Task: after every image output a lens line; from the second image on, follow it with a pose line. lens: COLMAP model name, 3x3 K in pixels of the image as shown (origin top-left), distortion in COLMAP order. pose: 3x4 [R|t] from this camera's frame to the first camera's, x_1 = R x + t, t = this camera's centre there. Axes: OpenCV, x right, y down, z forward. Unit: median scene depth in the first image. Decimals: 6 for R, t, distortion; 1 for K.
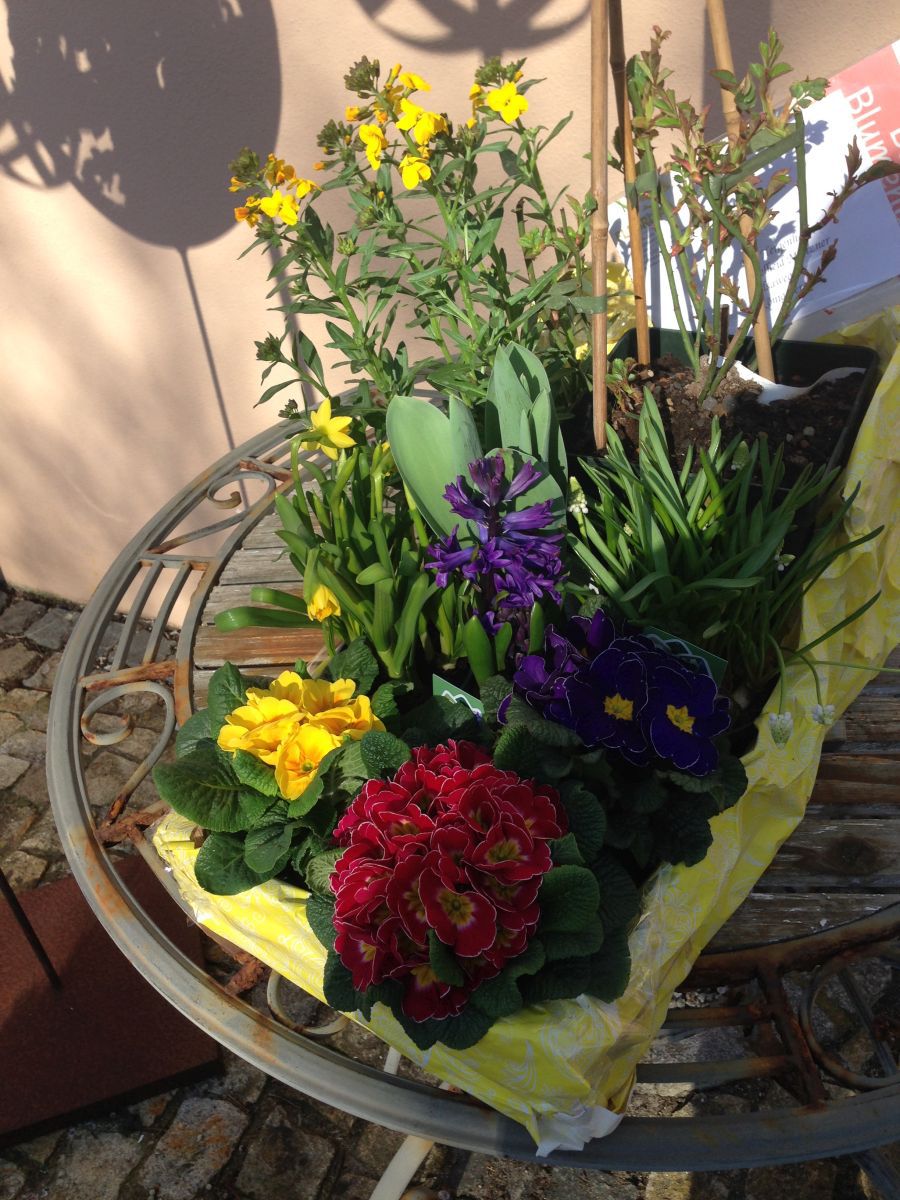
lens RADIAL K [[1113.7, 0, 445.7], [0, 1113.7, 600.4], [0, 0, 1]] dist [0.126737, -0.240980]
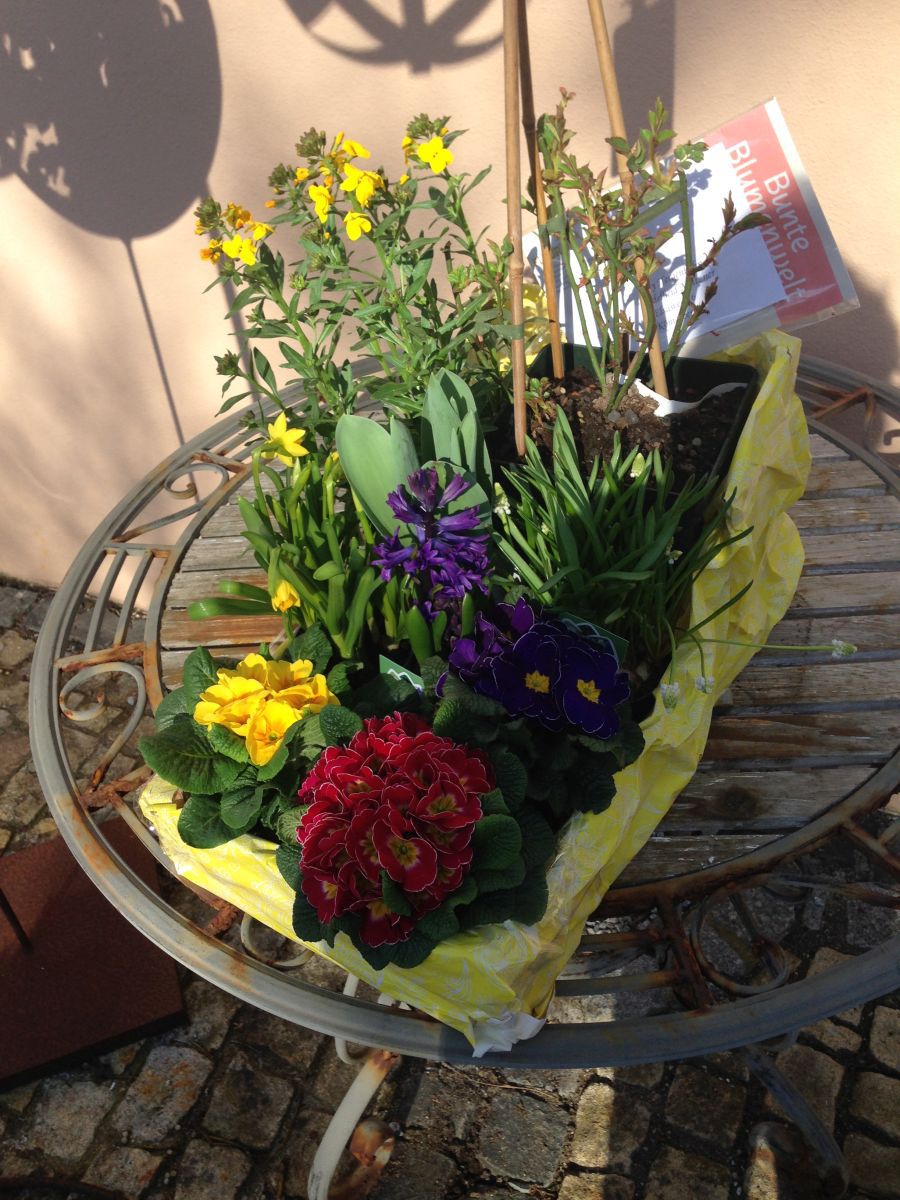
lens RADIAL K [[1112.0, 0, 398.0], [0, 1112.0, 537.3], [0, 0, 1]] dist [0.065456, -0.096267]
pose [[0.999797, -0.015479, 0.012923, -0.005138], [0.015834, 0.999487, -0.027827, -0.022169], [-0.012486, 0.028026, 0.999529, -0.150339]]
